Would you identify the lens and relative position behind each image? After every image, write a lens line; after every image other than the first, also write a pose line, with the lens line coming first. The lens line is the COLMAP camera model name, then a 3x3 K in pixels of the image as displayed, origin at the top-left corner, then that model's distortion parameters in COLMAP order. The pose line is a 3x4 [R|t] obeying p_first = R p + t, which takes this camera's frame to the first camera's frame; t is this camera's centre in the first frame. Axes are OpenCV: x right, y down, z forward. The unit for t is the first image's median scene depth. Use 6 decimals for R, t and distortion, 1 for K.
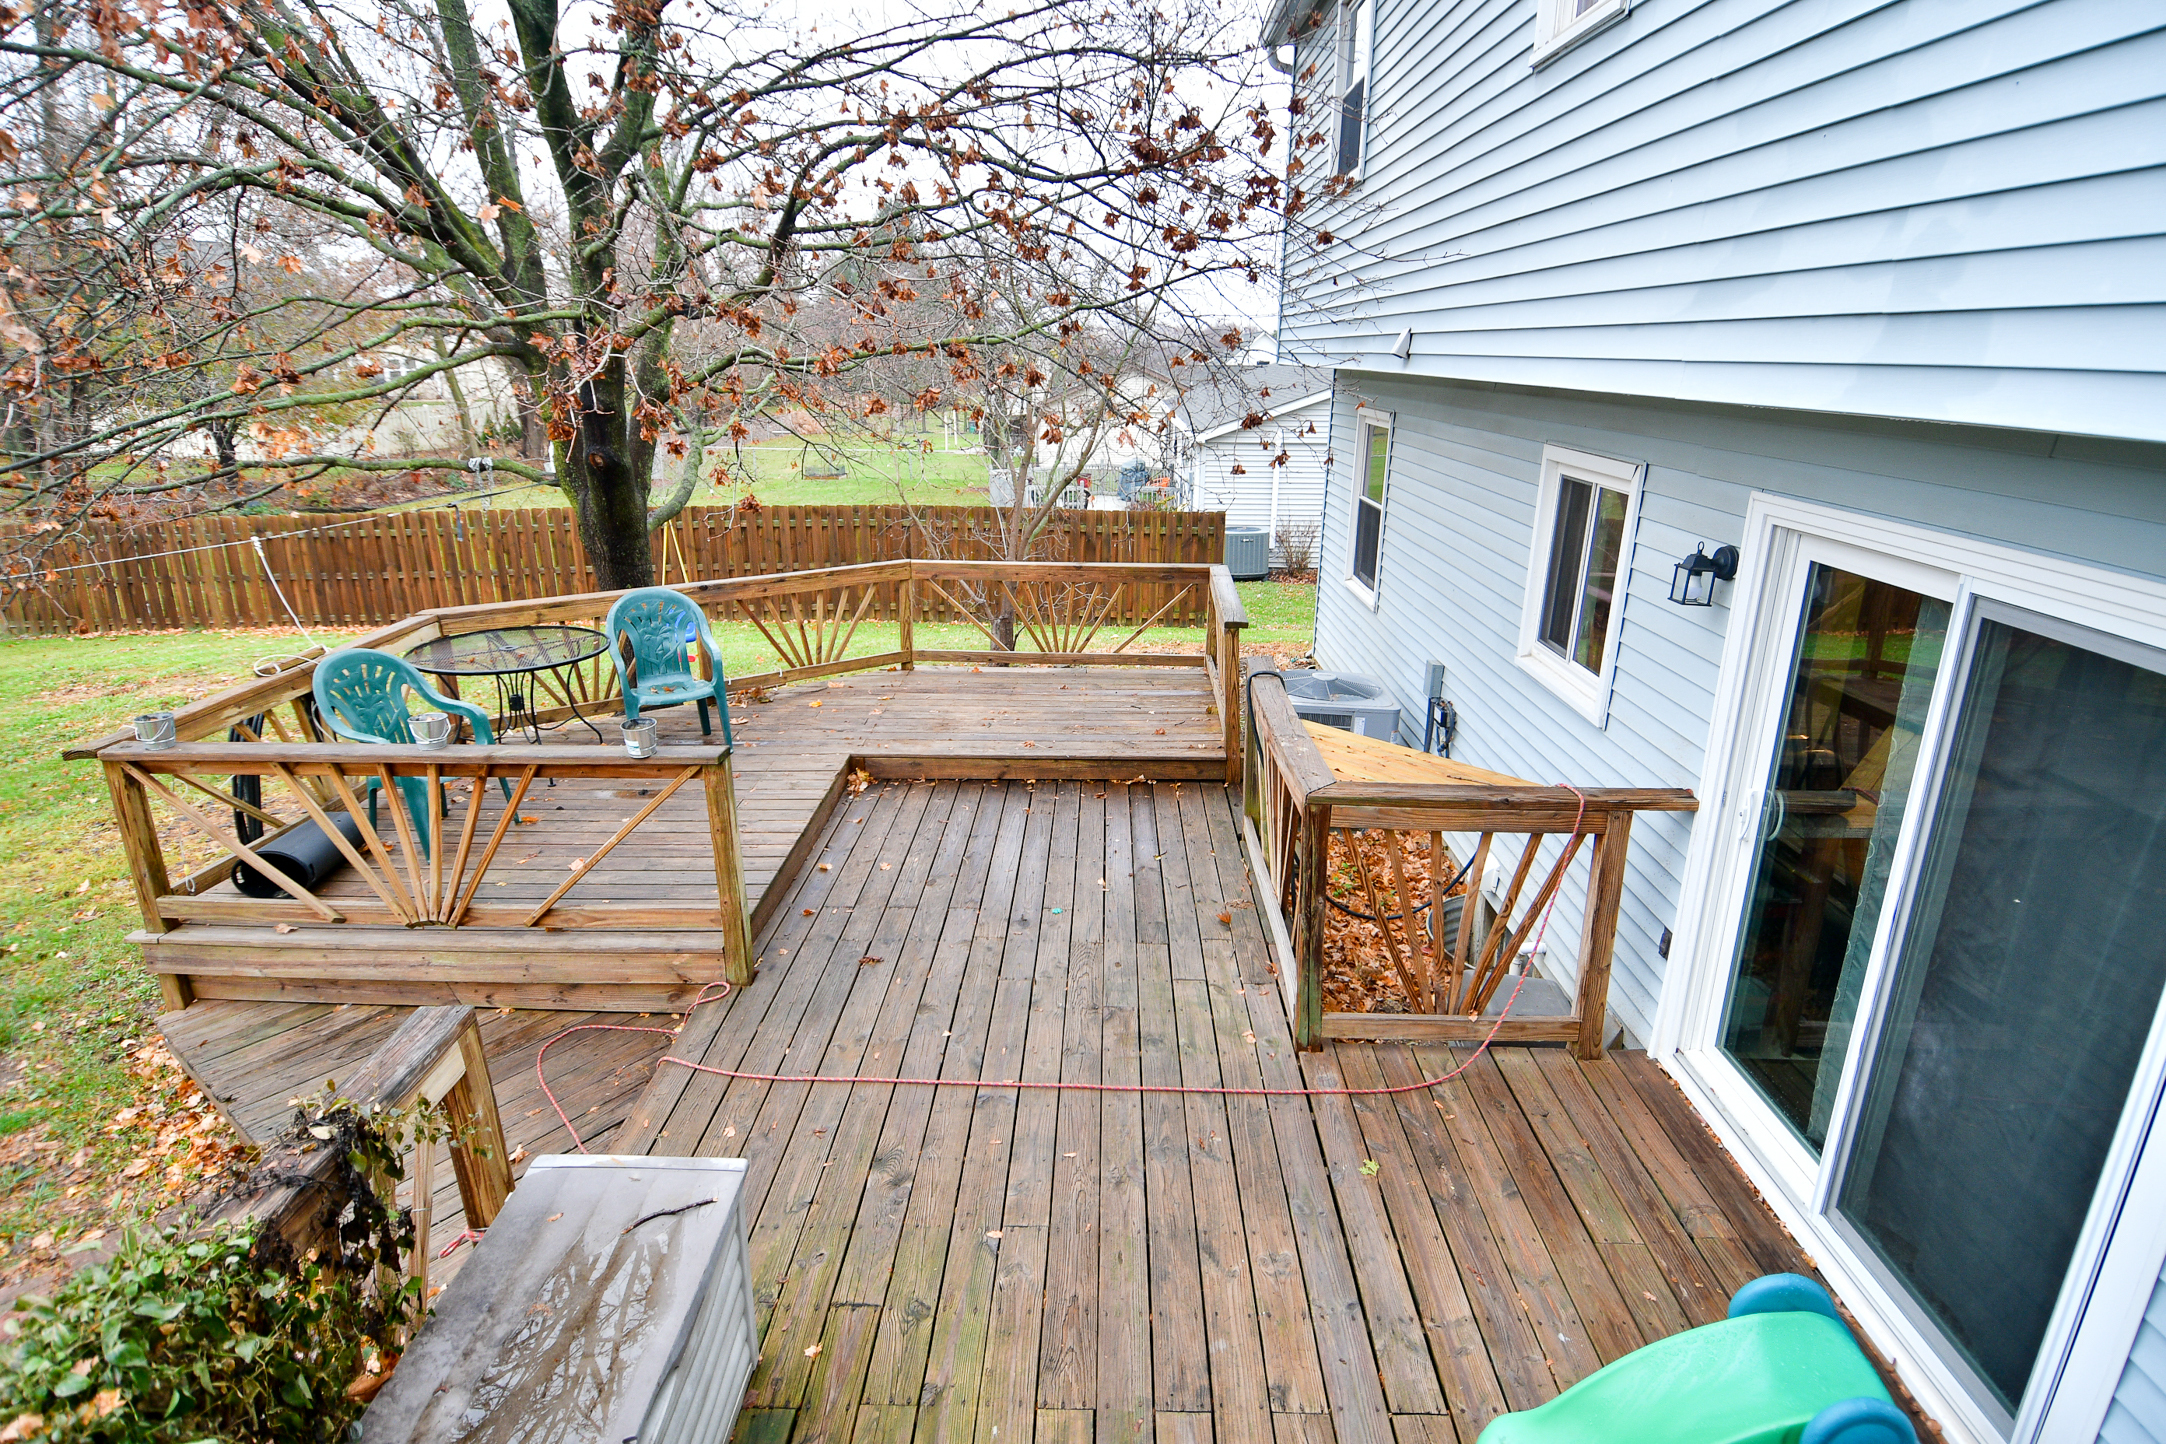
lens RADIAL K [[1121.3, 0, 1091.9], [0, 1121.3, 707.7], [0, 0, 1]] dist [0.039511, -0.045483]
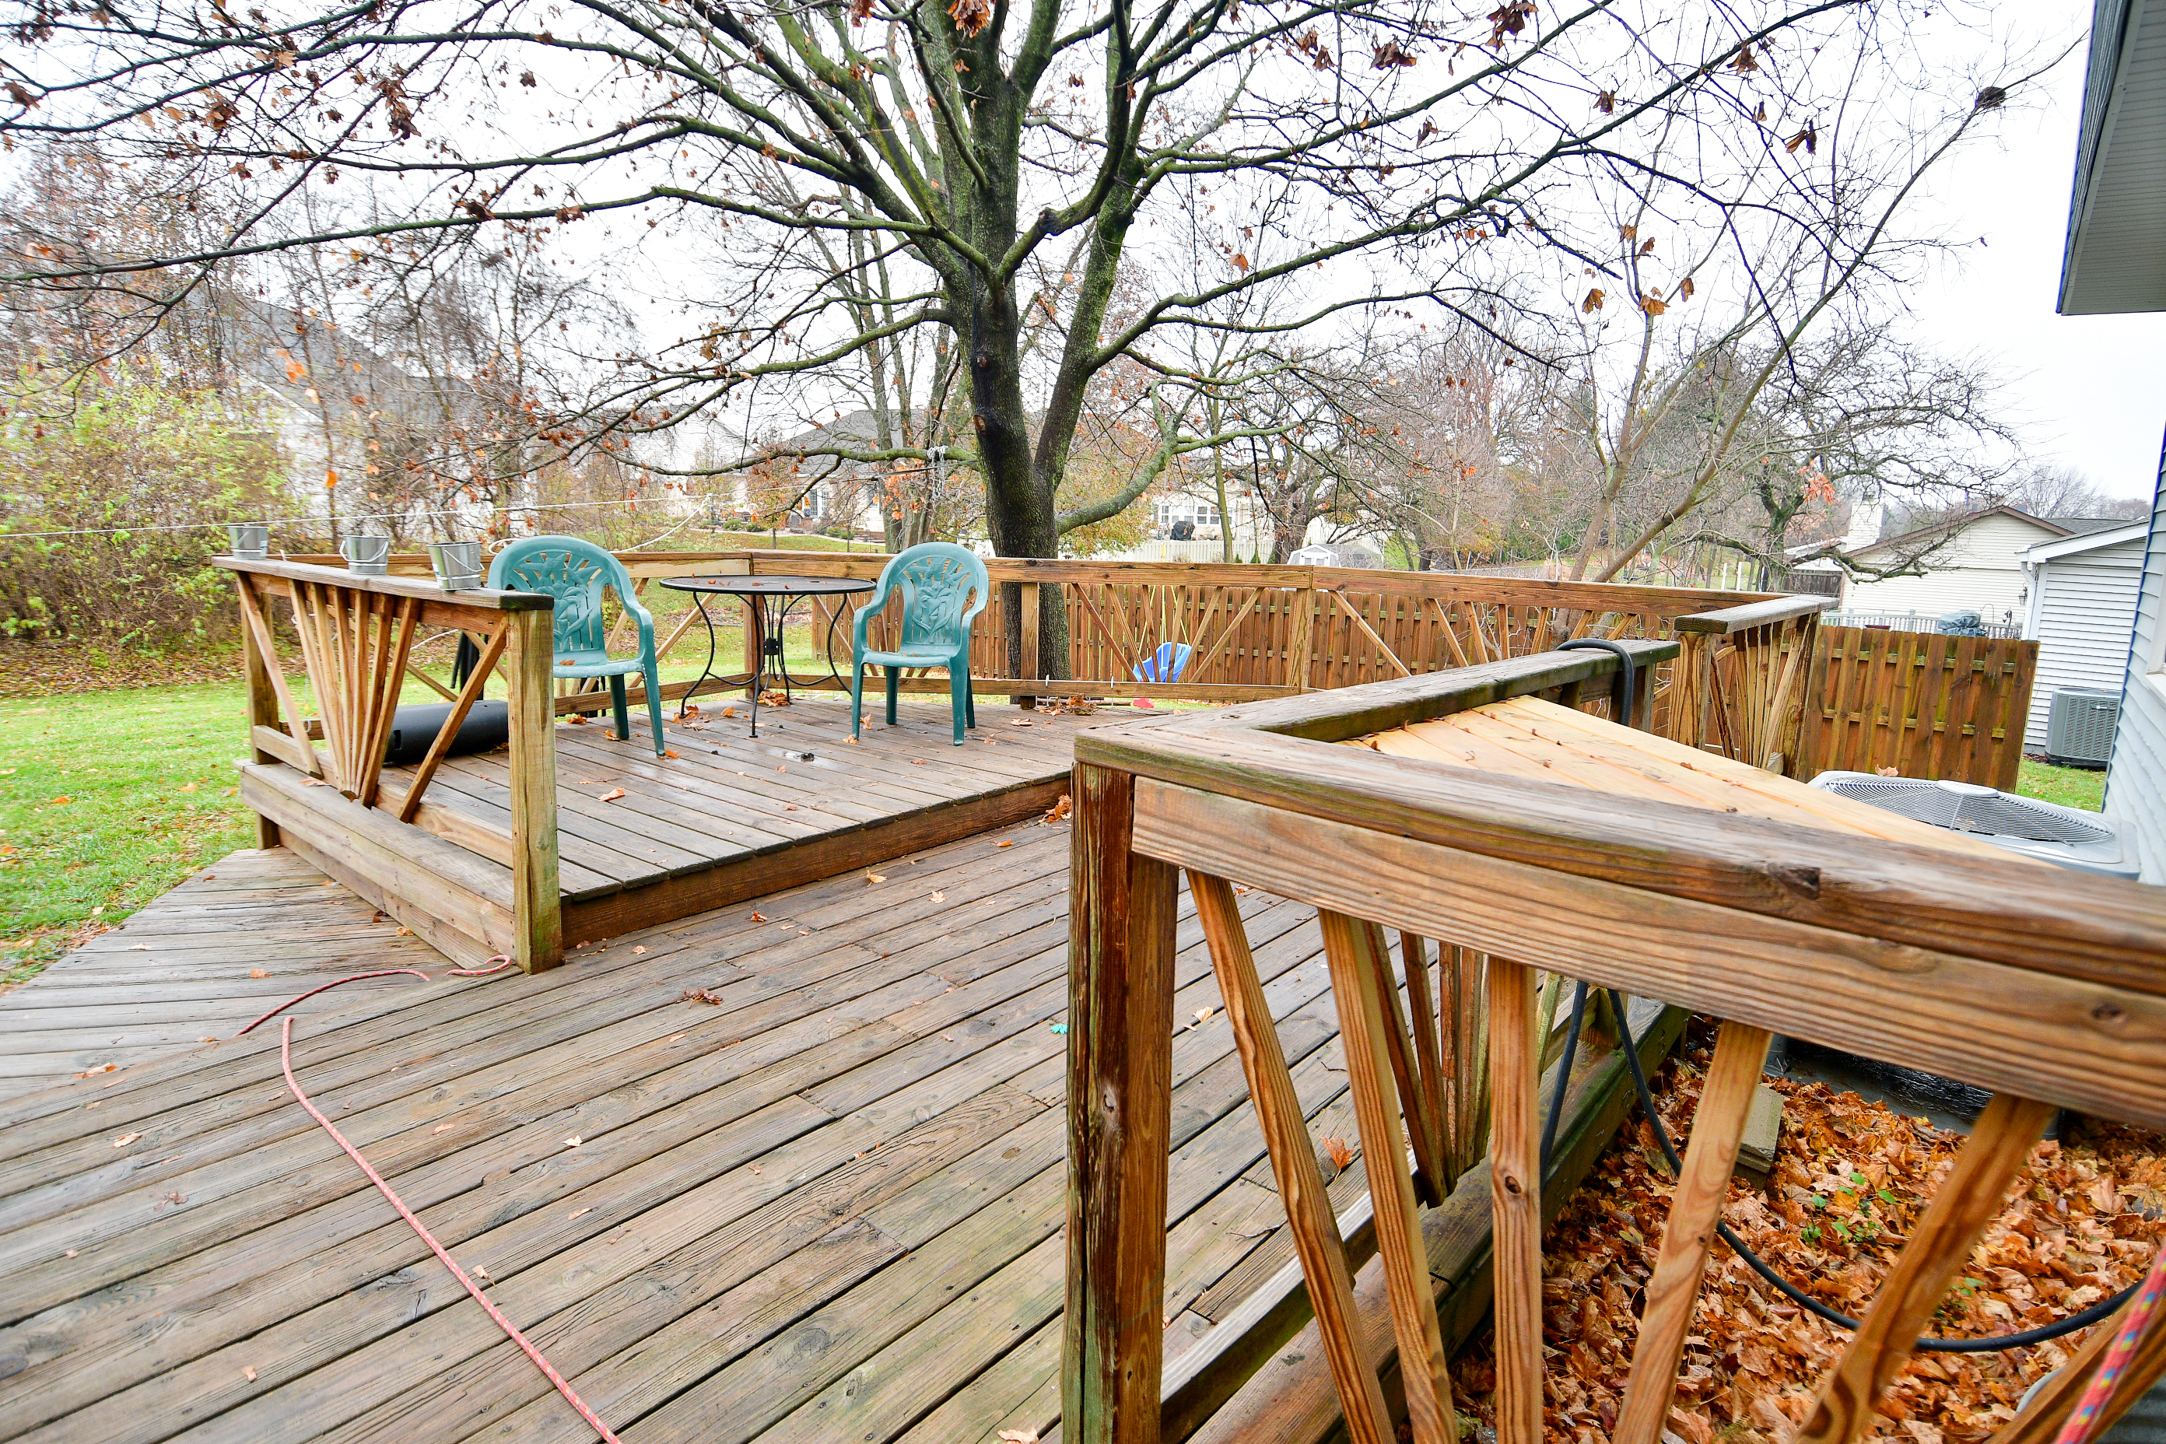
lens RADIAL K [[1121.3, 0, 1091.9], [0, 1121.3, 707.7], [0, 0, 1]] dist [0.039511, -0.045483]
pose [[0.787598, 0.116892, -0.605000, 0.289097], [-0.201368, 0.976760, -0.073424, 0.070584], [0.582357, 0.179656, 0.792832, 0.571891]]
